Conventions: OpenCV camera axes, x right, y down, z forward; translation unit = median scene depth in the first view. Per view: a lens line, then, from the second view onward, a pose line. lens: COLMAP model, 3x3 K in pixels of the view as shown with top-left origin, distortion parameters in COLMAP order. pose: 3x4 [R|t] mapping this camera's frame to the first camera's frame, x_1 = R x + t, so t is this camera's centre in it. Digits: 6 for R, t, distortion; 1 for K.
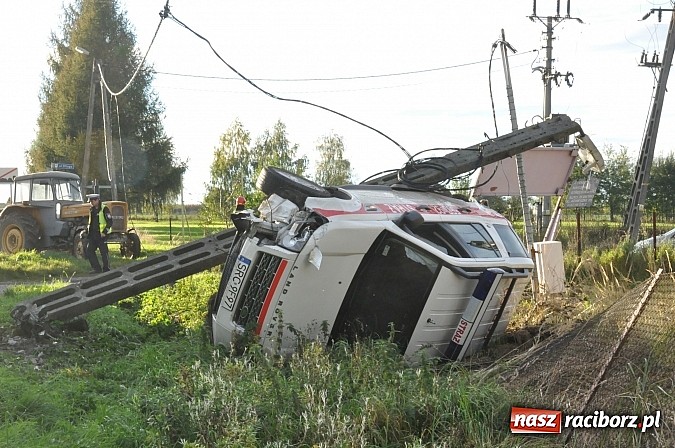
lens RADIAL K [[1351.7, 0, 337.5], [0, 1351.7, 224.0], [0, 0, 1]] dist [0.255121, 0.196372]
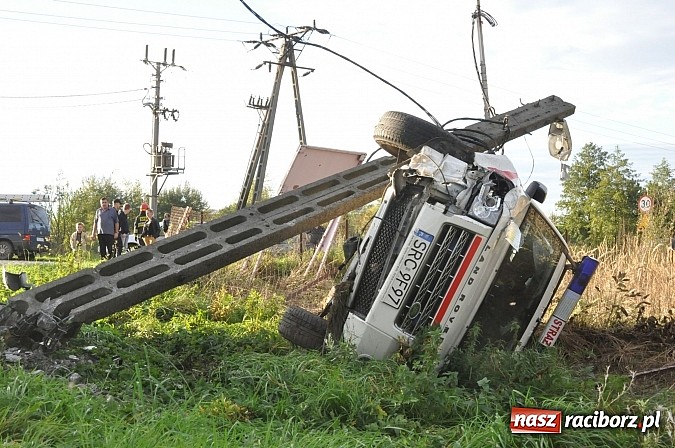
lens RADIAL K [[1011.5, 0, 337.0], [0, 1011.5, 233.0], [0, 0, 1]] dist [0.130671, 0.010527]
pose [[0.912756, 0.027099, 0.407605, -0.285412], [-0.024367, 0.999632, -0.011893, 0.029148], [-0.407777, 0.000924, 0.913081, 0.485988]]
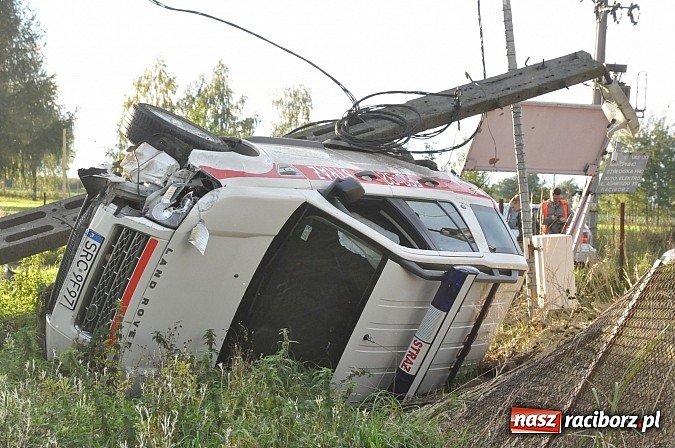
lens RADIAL K [[1961.3, 0, 330.5], [0, 1961.3, 225.5], [0, 0, 1]] dist [0.486198, 0.474678]
pose [[0.999018, 0.041836, 0.014582, 0.031745], [-0.041901, 0.999113, 0.004163, 0.010631], [-0.014394, -0.004770, 0.999885, -0.001697]]
